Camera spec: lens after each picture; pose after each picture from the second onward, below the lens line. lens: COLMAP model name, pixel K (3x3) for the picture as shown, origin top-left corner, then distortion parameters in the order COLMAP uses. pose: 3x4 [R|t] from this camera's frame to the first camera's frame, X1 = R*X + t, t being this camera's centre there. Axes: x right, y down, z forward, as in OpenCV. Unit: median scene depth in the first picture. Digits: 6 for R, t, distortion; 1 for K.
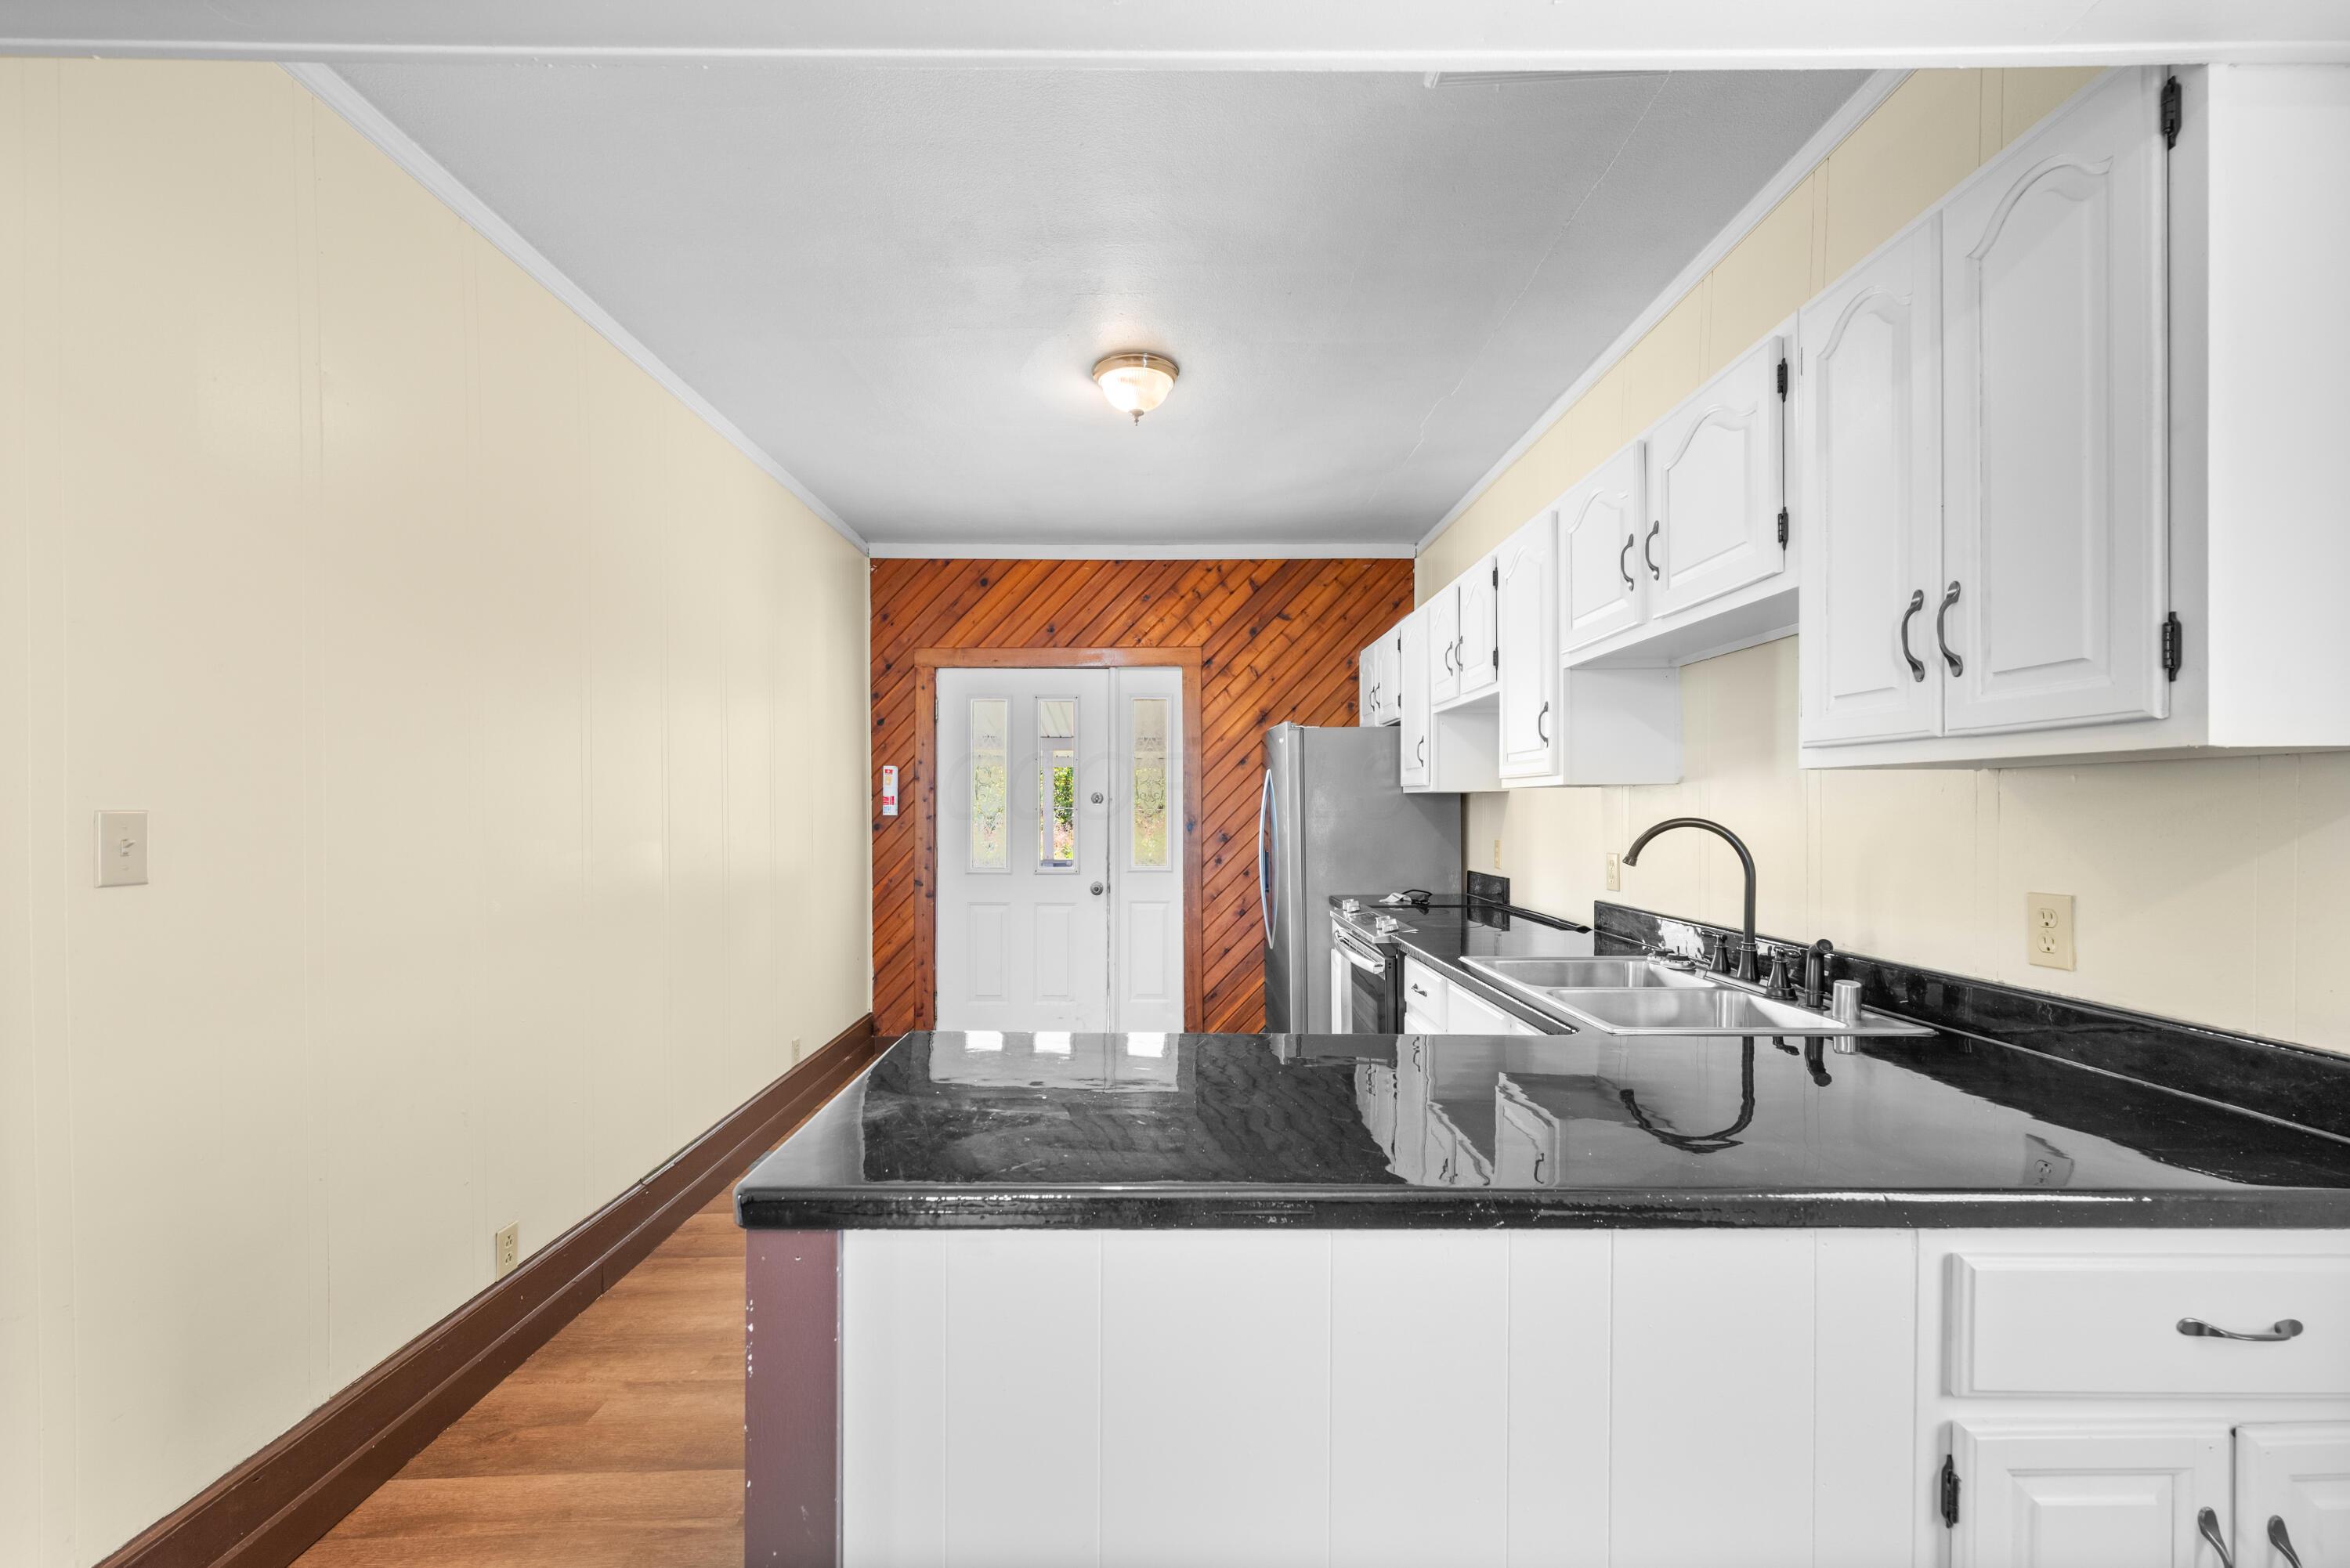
lens RADIAL K [[960.4, 0, 1165.0], [0, 960.4, 815.1], [0, 0, 1]] dist [-0.000841, -0.000389]
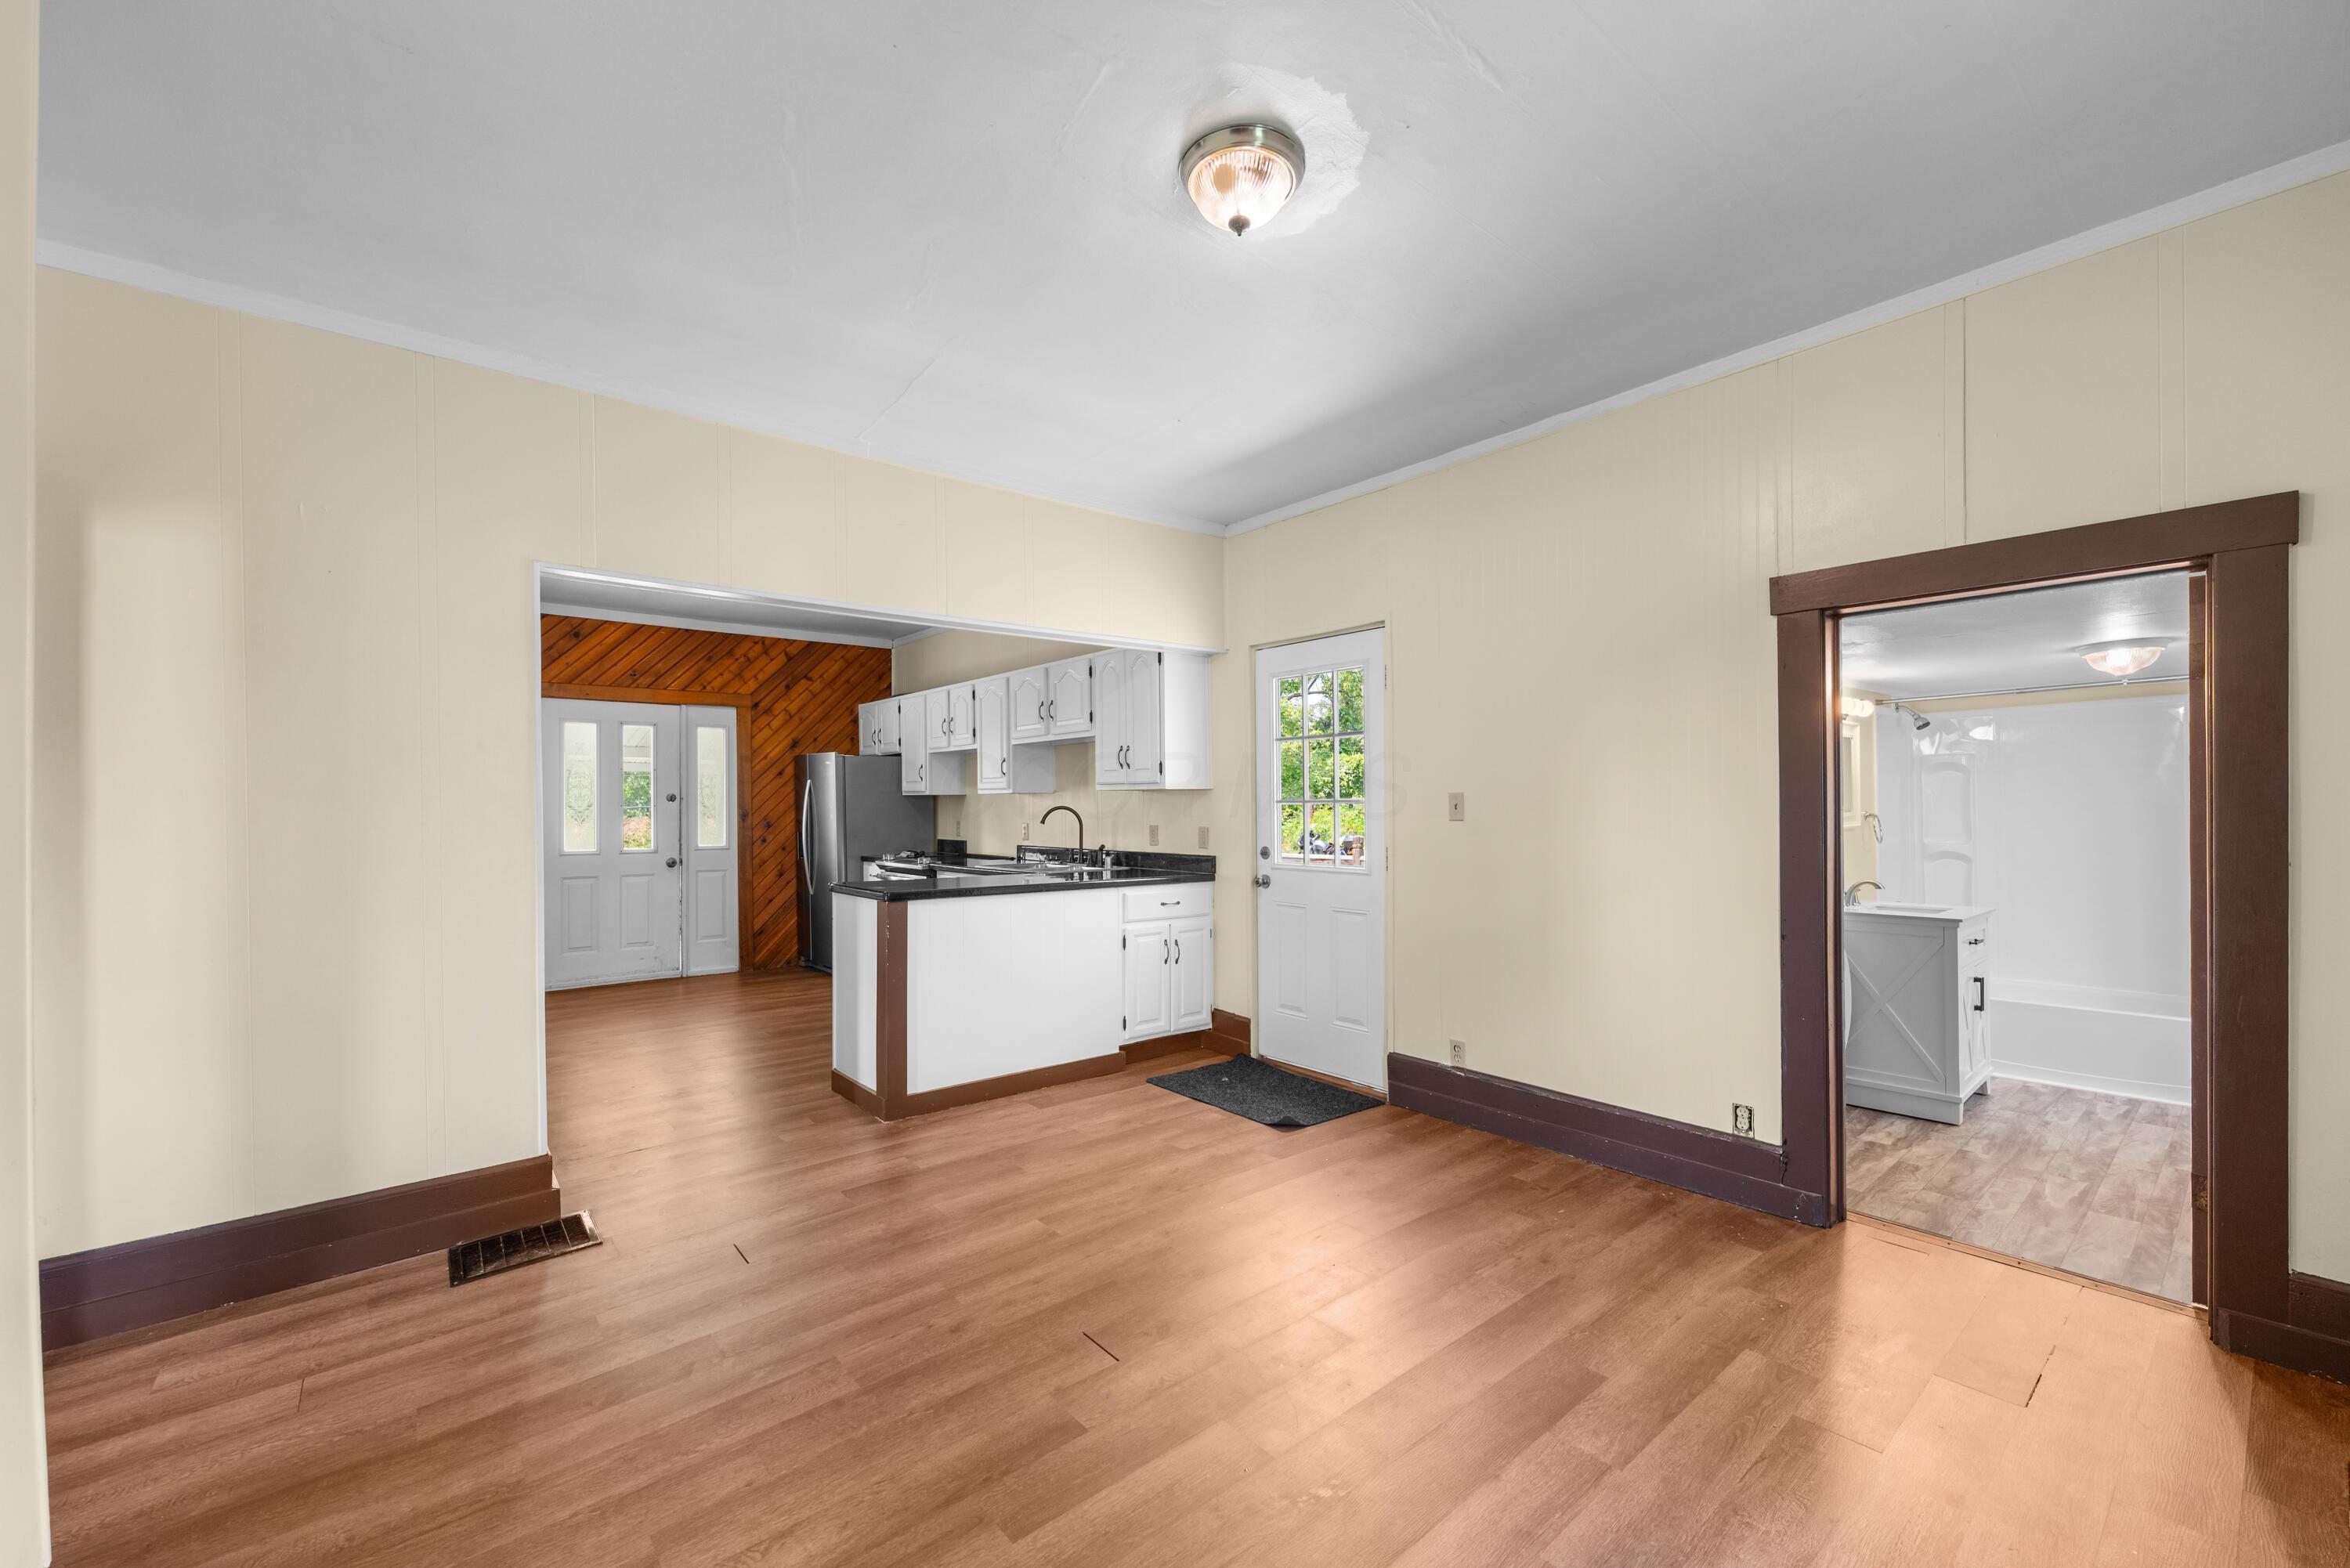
lens RADIAL K [[940.7, 0, 1176.4], [0, 940.7, 798.5], [0, 0, 1]] dist [0.000411, 0.000076]
pose [[0.779609, 0.000582, 0.626267, -0.355797], [0.009305, 0.999878, -0.012513, 0.007479], [-0.626198, 0.015583, 0.779509, -0.524705]]
